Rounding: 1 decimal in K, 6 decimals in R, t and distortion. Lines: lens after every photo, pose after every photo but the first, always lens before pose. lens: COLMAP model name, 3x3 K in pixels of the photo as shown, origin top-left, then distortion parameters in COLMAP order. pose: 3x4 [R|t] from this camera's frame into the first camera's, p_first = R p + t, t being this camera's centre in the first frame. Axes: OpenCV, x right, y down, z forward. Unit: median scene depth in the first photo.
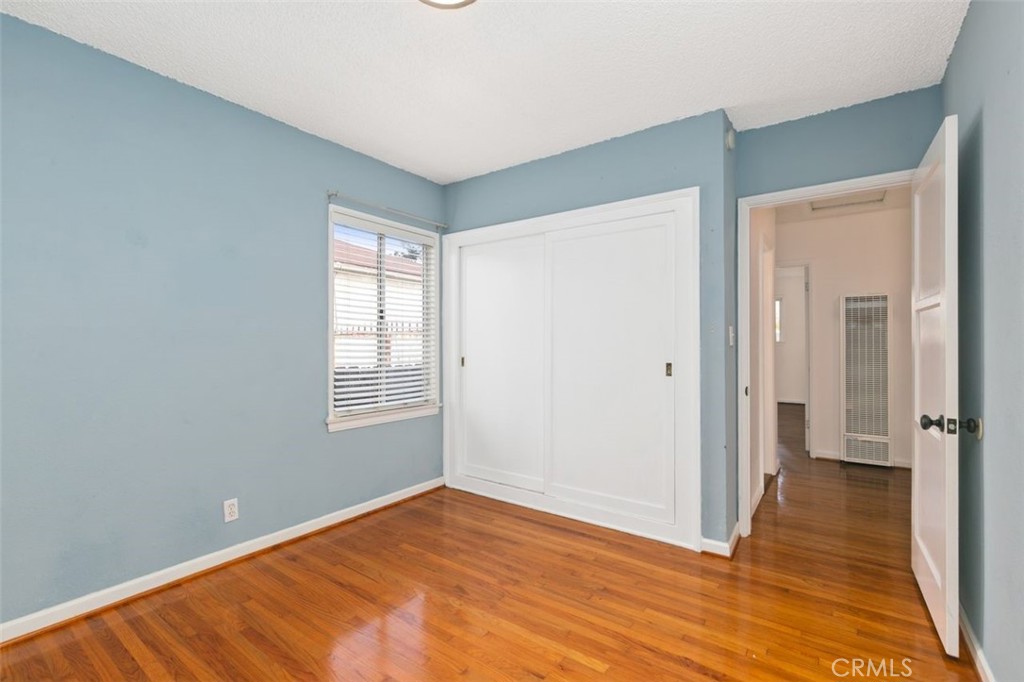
lens RADIAL K [[465.5, 0, 508.6], [0, 465.5, 339.2], [0, 0, 1]] dist [0.003095, 0.001039]
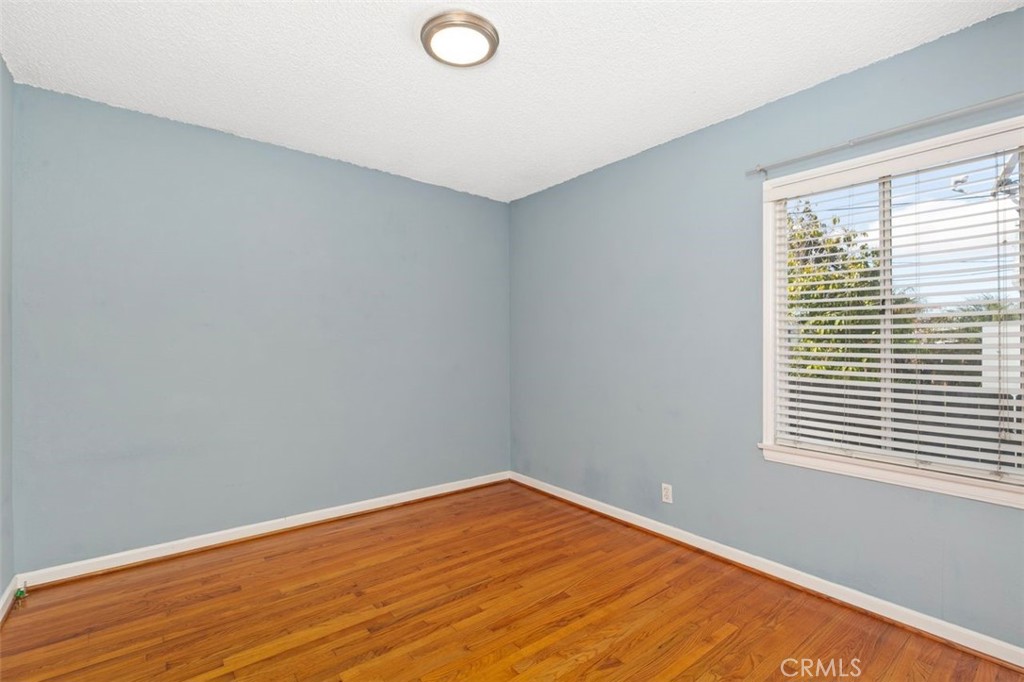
lens RADIAL K [[465.5, 0, 510.0], [0, 465.5, 345.5], [0, 0, 1]] dist [0.003095, 0.001039]
pose [[-0.281285, -0.000425, -0.959624, 0.643892], [0.005417, 0.999983, -0.002031, -0.003057], [0.959609, -0.005770, -0.281278, 0.966935]]
